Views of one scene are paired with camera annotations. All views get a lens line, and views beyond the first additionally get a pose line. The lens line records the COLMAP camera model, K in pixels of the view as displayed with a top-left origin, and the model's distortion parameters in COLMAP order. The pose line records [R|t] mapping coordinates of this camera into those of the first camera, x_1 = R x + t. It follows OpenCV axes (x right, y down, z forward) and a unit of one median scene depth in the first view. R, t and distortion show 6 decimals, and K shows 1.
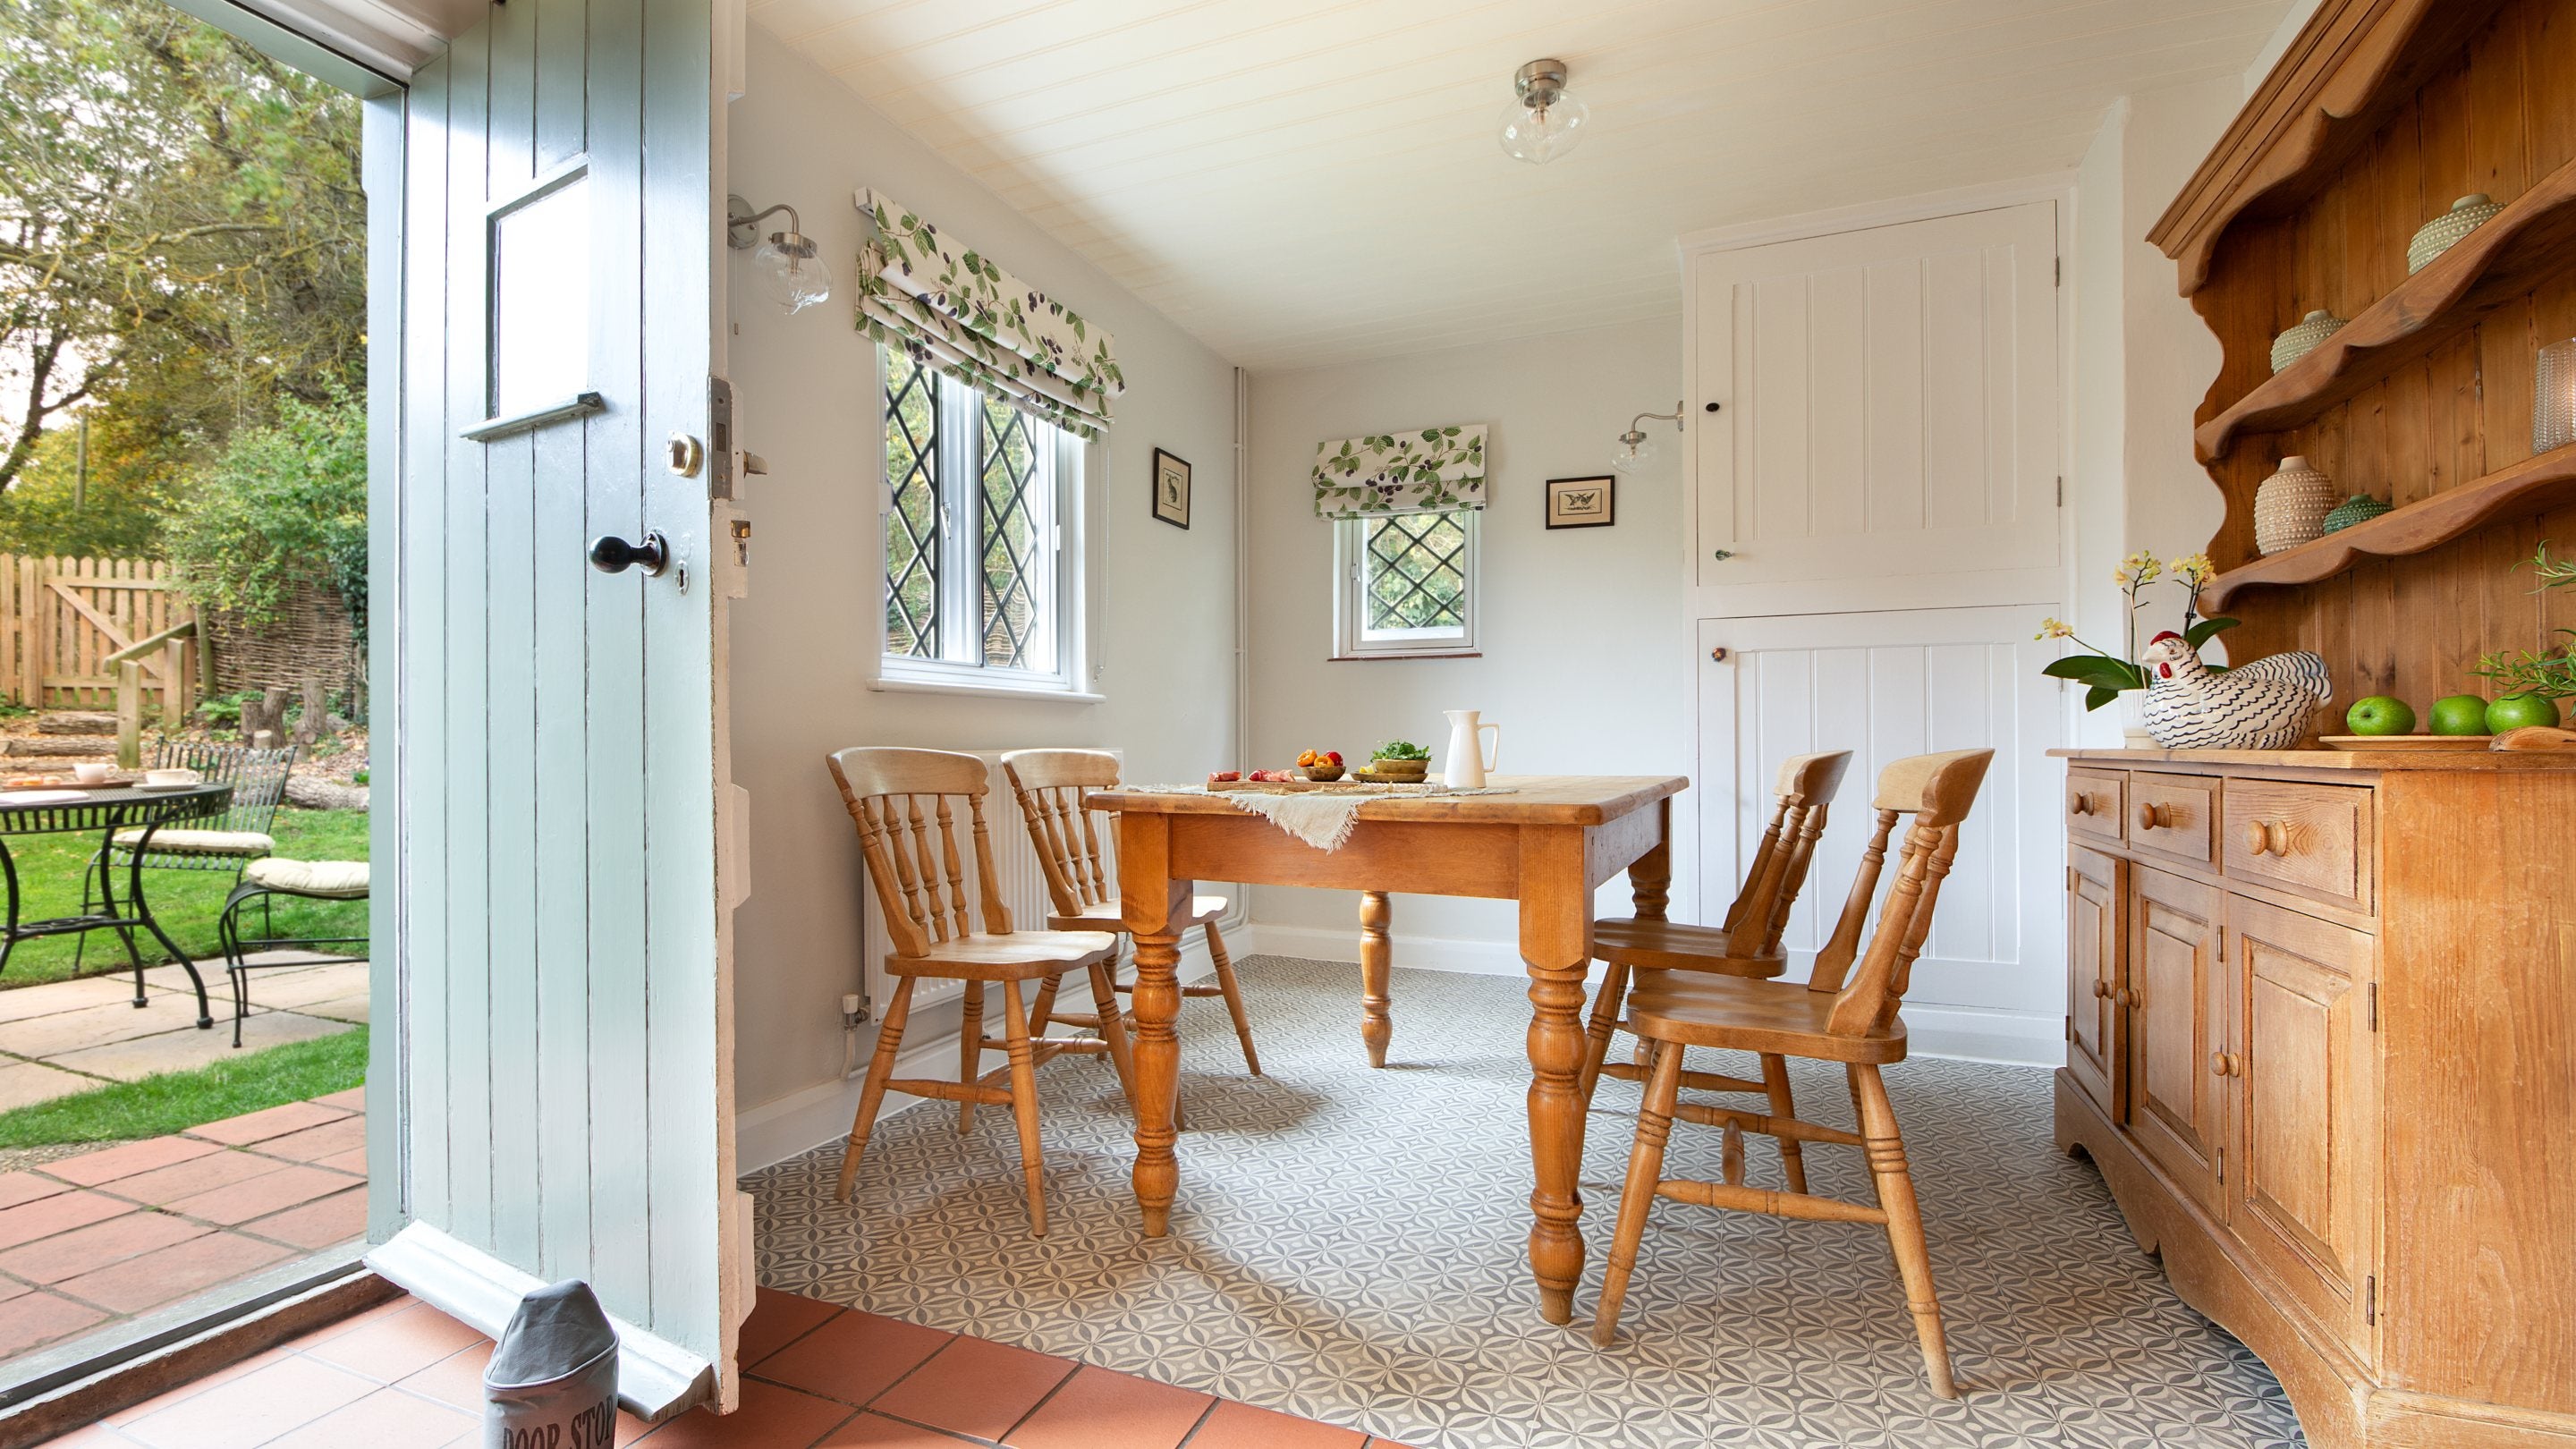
lens RADIAL K [[1145.9, 0, 1274.2], [0, 1145.9, 746.4], [0, 0, 1]] dist [-0.001239, -0.004391]
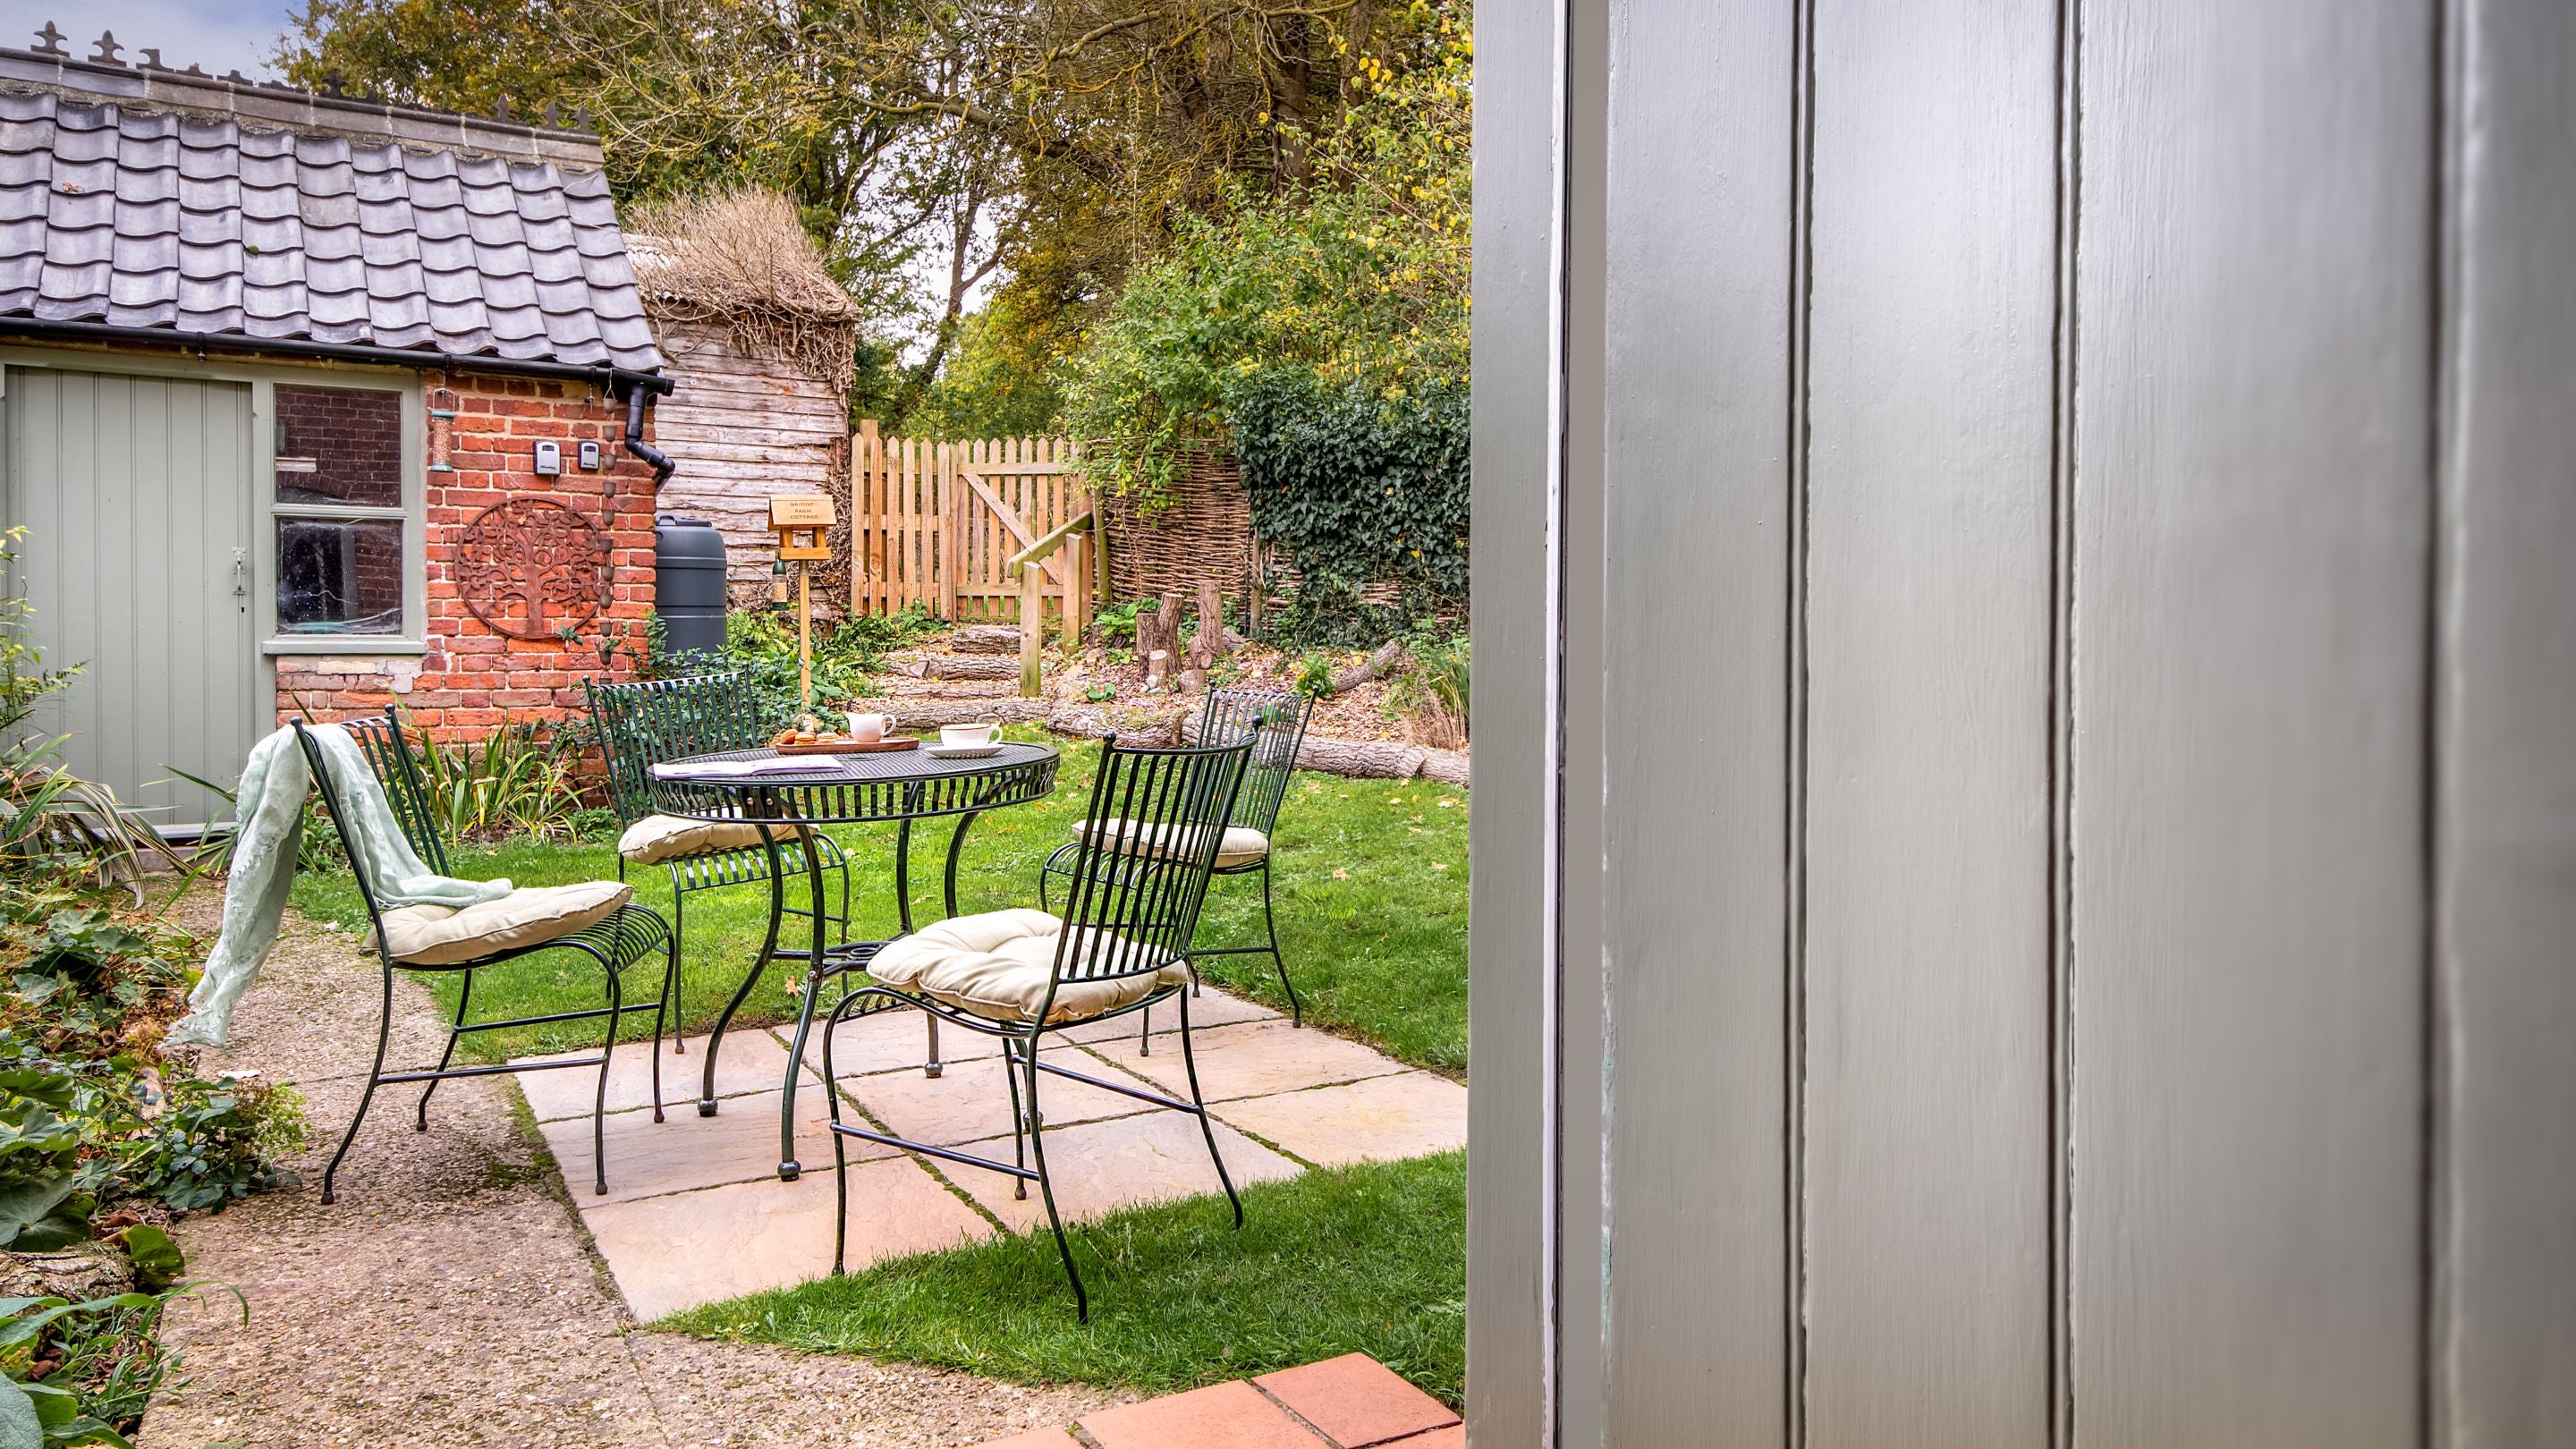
lens RADIAL K [[1727.2, 0, 1288.0], [0, 1727.2, 724.5], [0, 0, 1]] dist [0.071342, -0.000371]
pose [[0.800653, 0.031202, -0.598315, -0.109120], [-0.012078, 0.999281, 0.035949, -0.006059], [0.599006, -0.021556, 0.800454, 0.111312]]
